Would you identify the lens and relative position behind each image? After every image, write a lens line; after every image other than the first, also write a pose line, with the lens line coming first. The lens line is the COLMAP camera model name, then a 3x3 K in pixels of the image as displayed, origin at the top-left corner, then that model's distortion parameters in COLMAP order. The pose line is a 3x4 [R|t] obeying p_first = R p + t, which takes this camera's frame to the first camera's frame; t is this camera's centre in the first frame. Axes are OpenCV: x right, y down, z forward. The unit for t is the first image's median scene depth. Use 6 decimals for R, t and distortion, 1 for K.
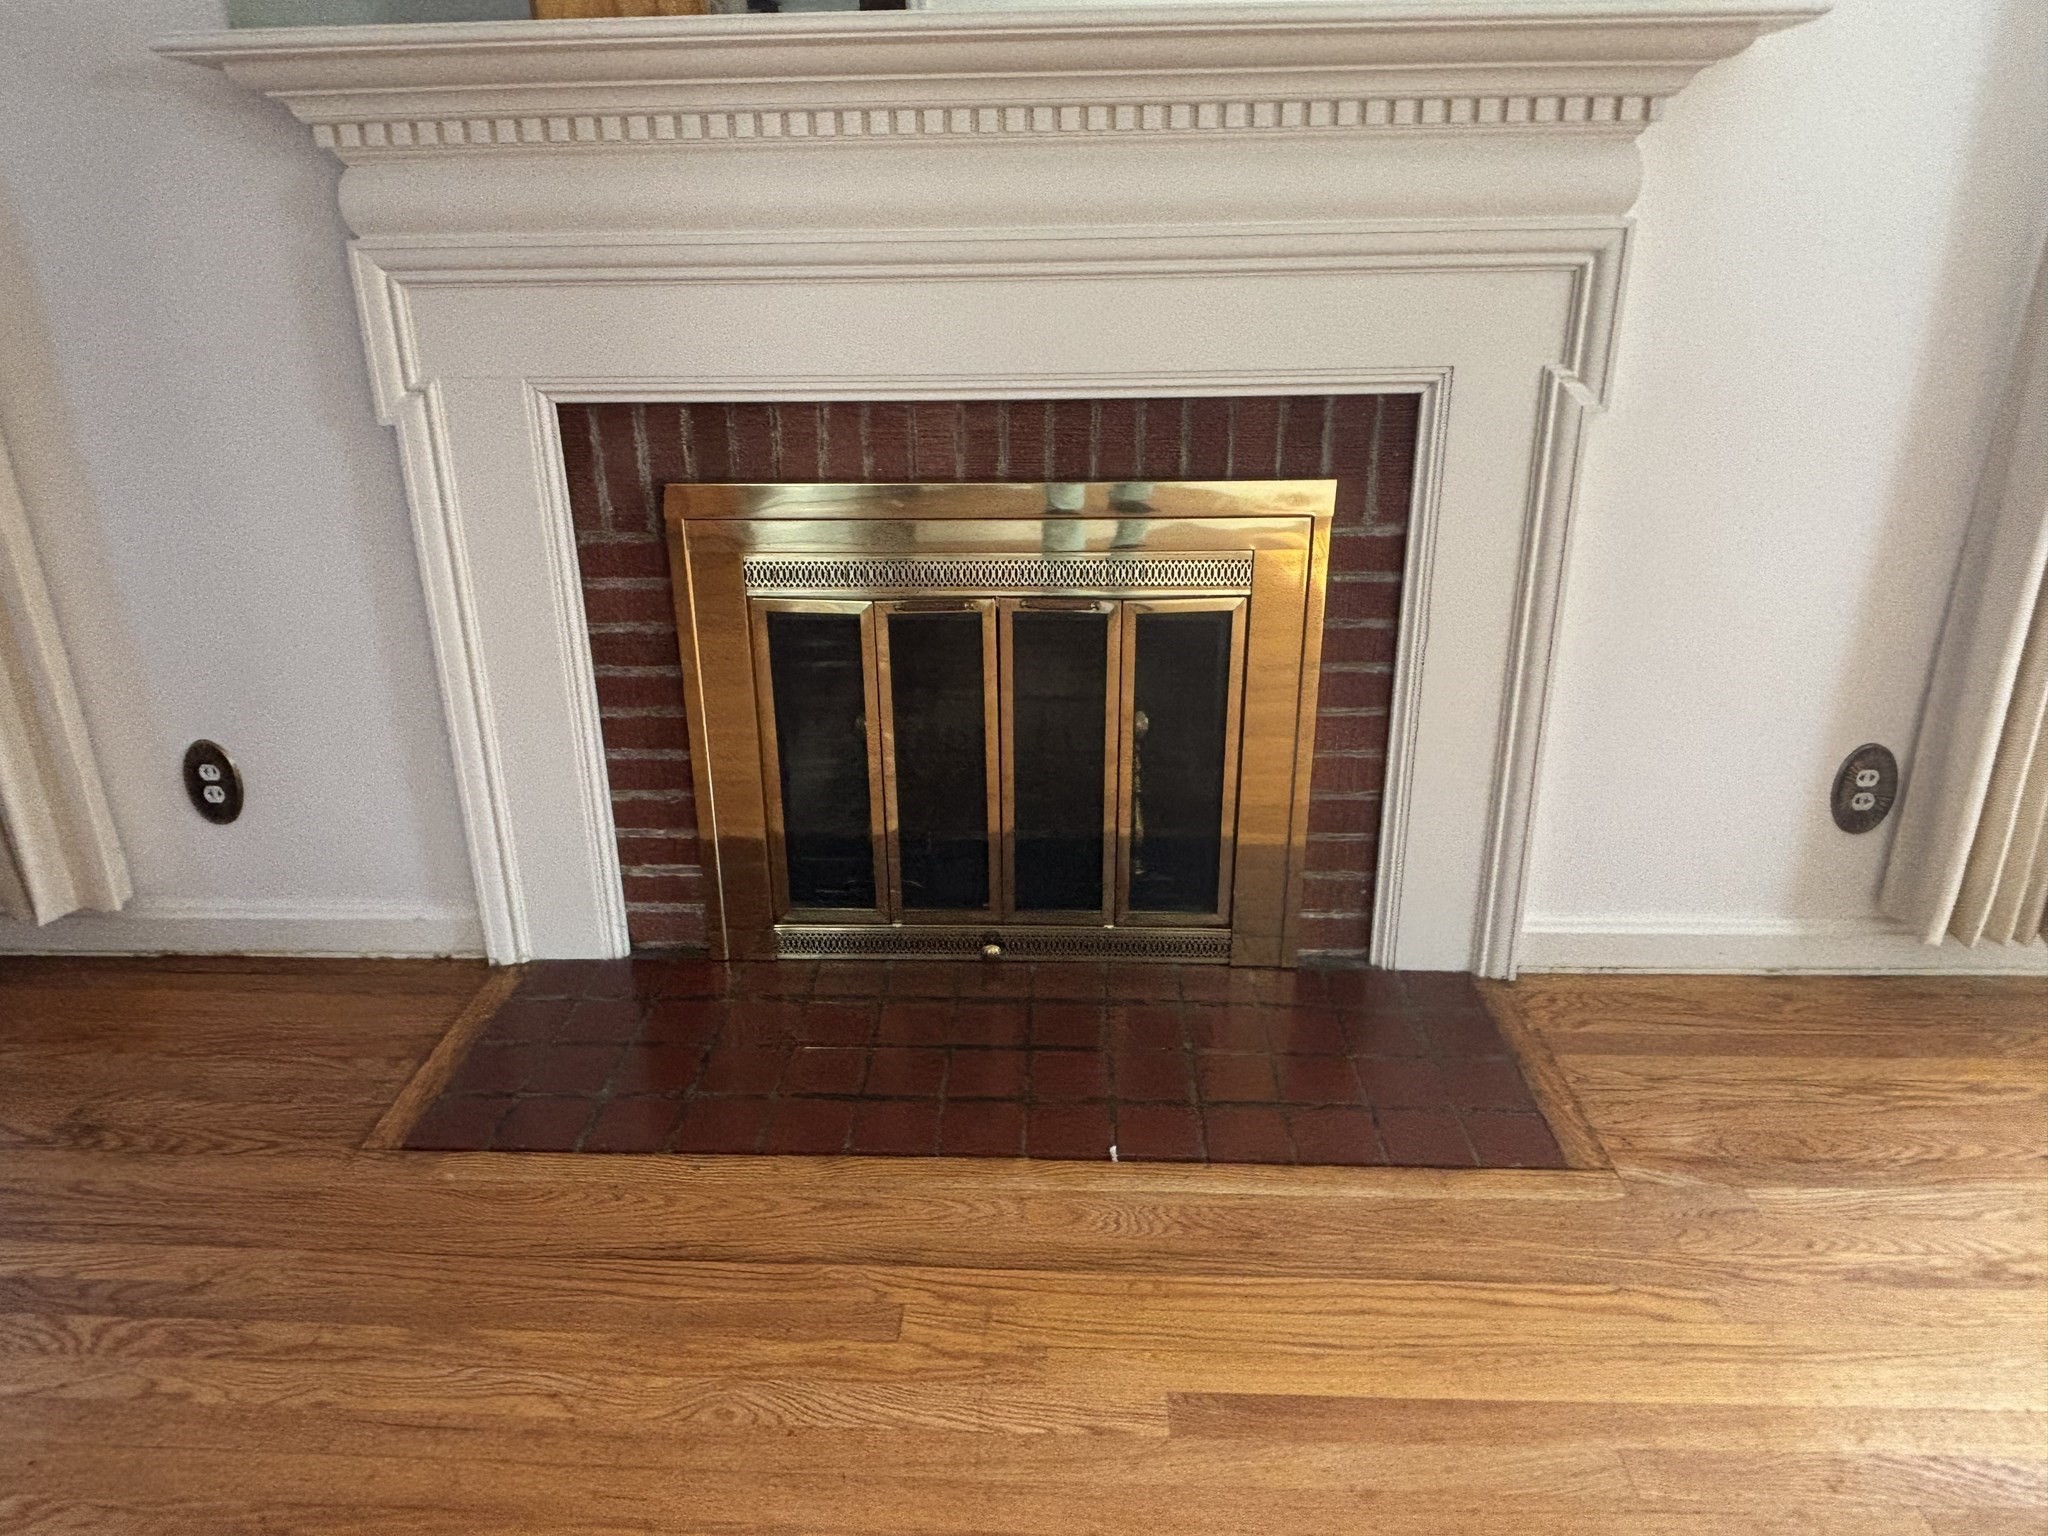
lens RADIAL K [[1364.0, 0, 1024.0], [0, 1364.0, 768.0], [0, 0, 1]] dist [-0.009242, -0.002967]
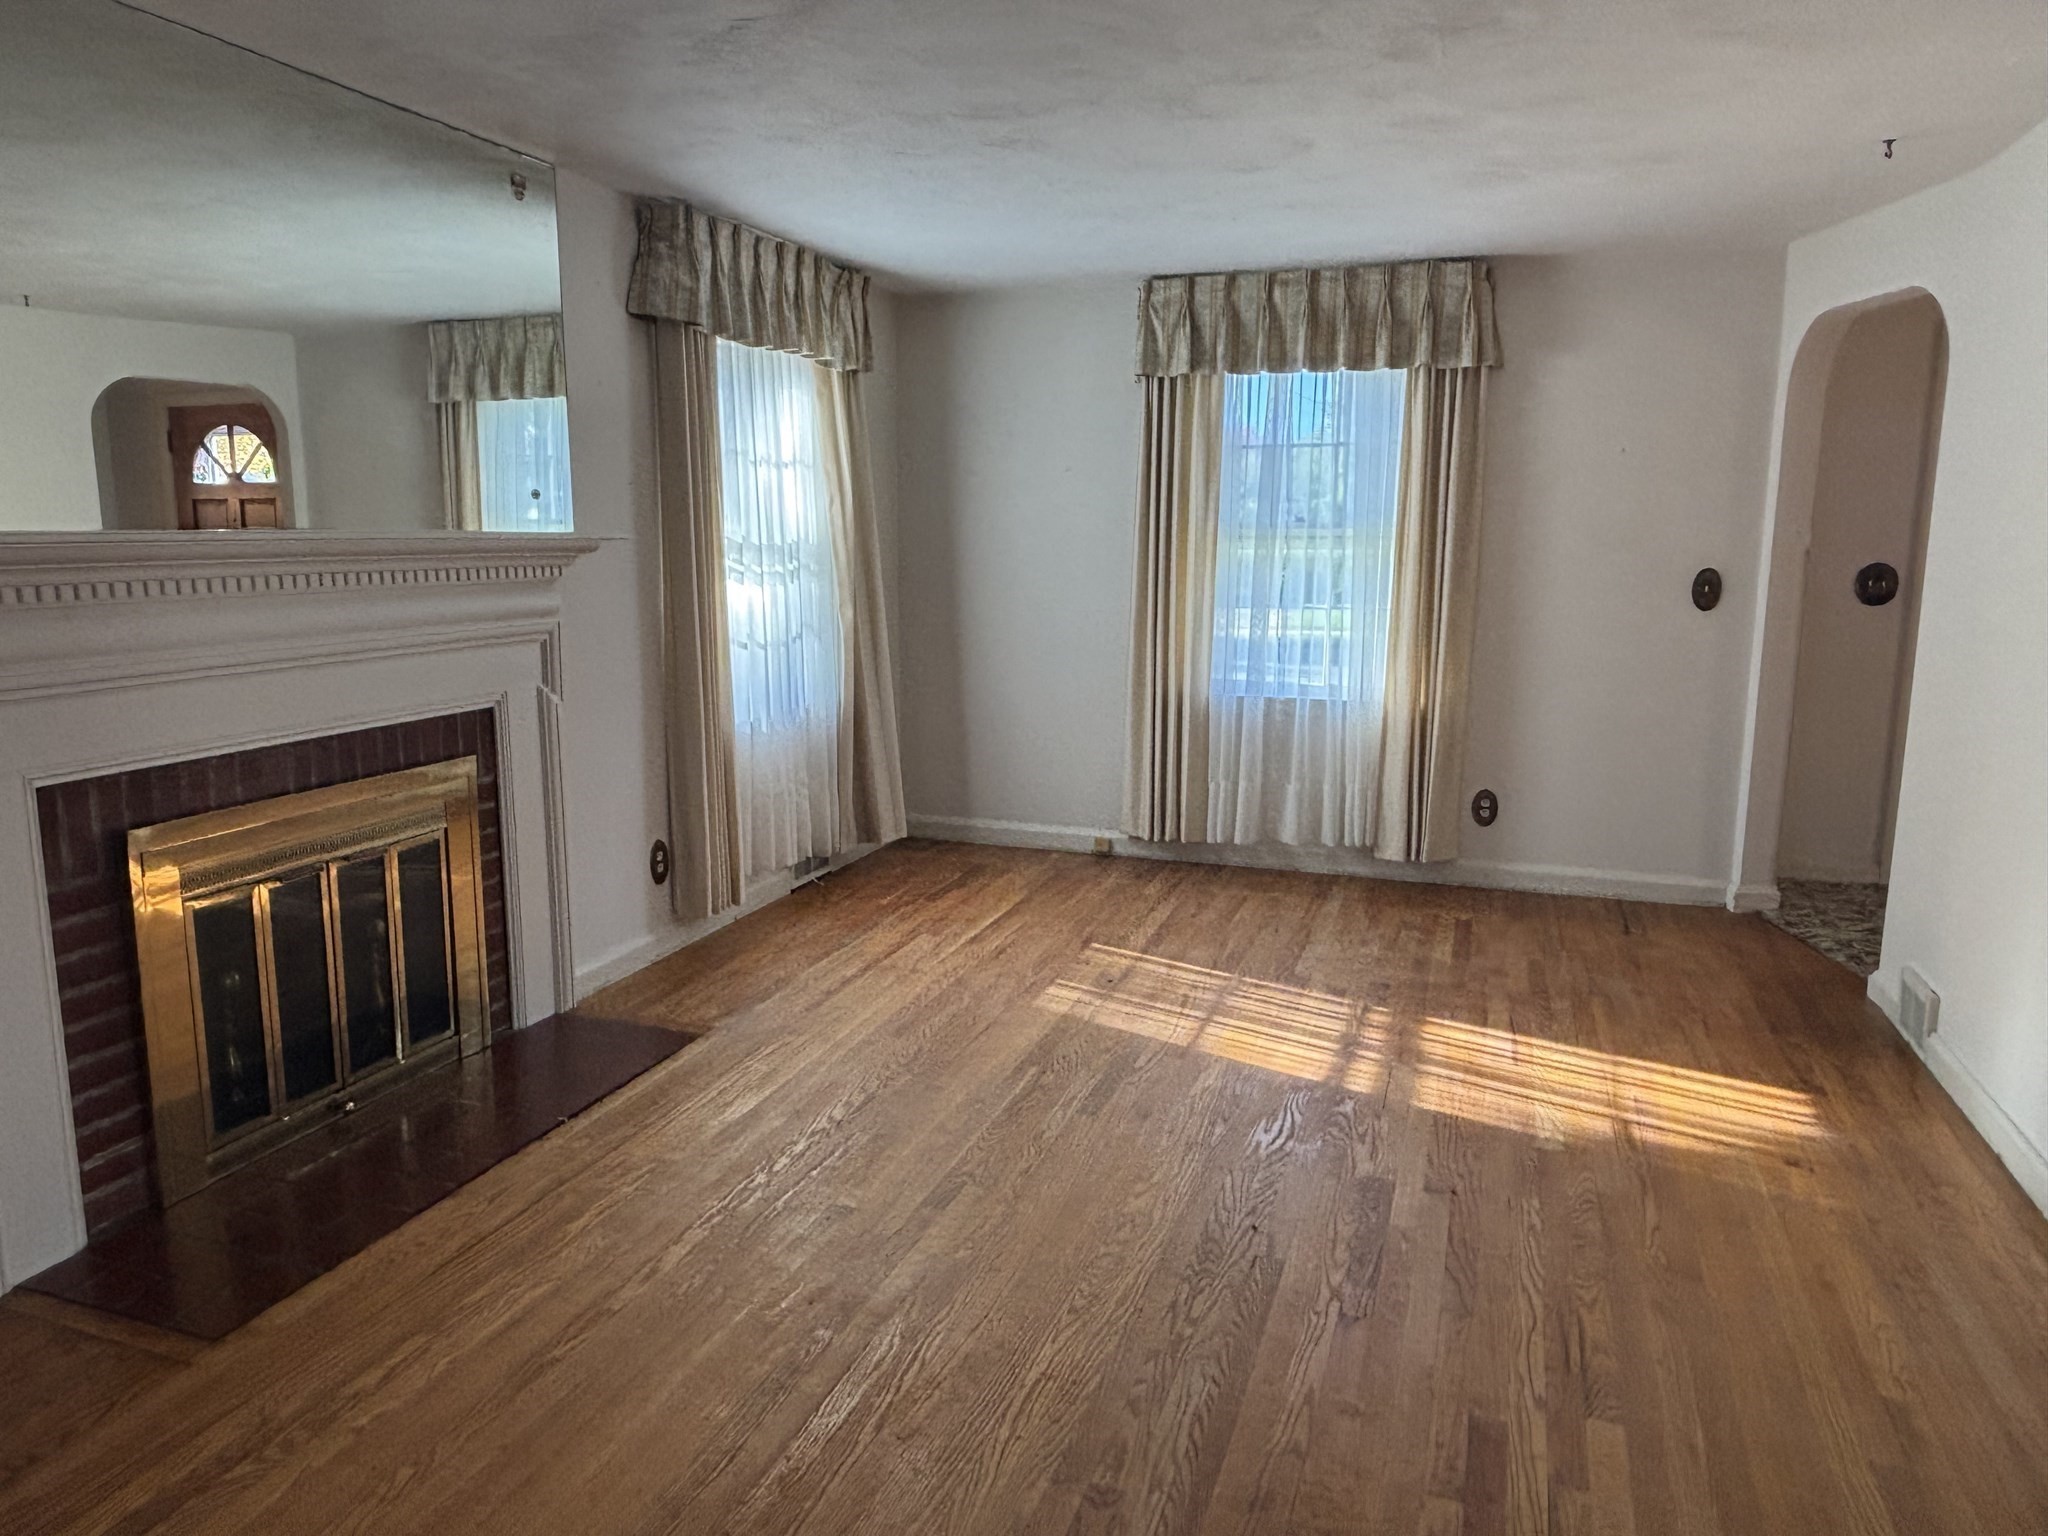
lens RADIAL K [[1324.5, 0, 1005.2], [0, 1324.5, 788.2], [0, 0, 1]] dist [0.008259, -0.002574]
pose [[0.299622, -0.165470, 0.939599, -1.178081], [0.355723, 0.933204, 0.050910, -0.005385], [-0.885261, 0.318983, 0.338470, -0.221595]]
